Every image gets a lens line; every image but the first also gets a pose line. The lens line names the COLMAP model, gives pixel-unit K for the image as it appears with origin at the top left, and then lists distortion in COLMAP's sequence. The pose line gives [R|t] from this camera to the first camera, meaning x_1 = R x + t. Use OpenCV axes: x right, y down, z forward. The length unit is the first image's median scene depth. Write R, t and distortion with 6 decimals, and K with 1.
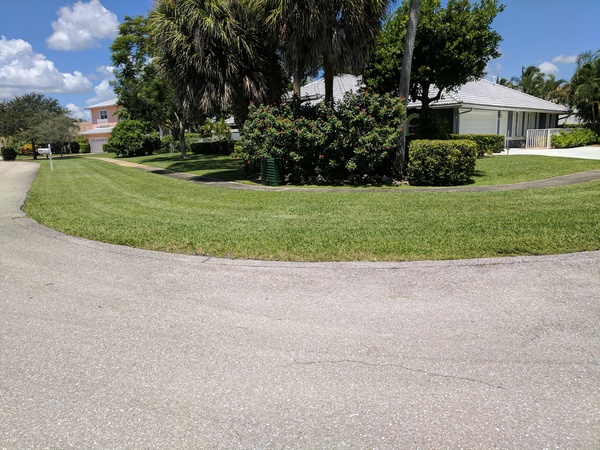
lens RADIAL K [[452.8, 0, 300.0], [0, 452.8, 225.0], [0, 0, 1]] dist [0.003293, -0.006172]
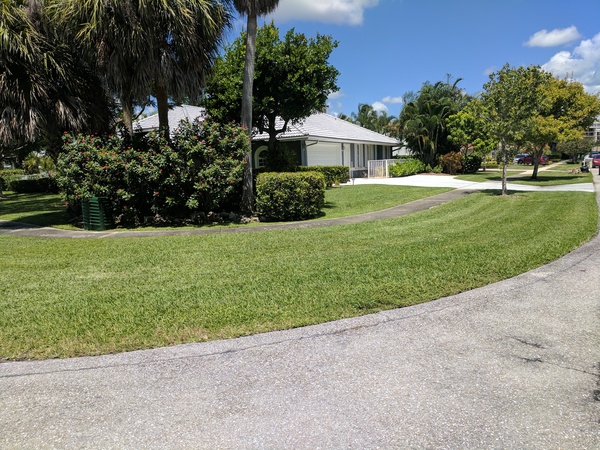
lens RADIAL K [[452.8, 0, 300.0], [0, 452.8, 225.0], [0, 0, 1]] dist [0.003293, -0.006172]
pose [[0.951494, -0.054490, 0.302803, 0.040328], [0.075731, 0.995391, -0.058843, -0.019866], [-0.298201, 0.078921, 0.951235, 0.099808]]
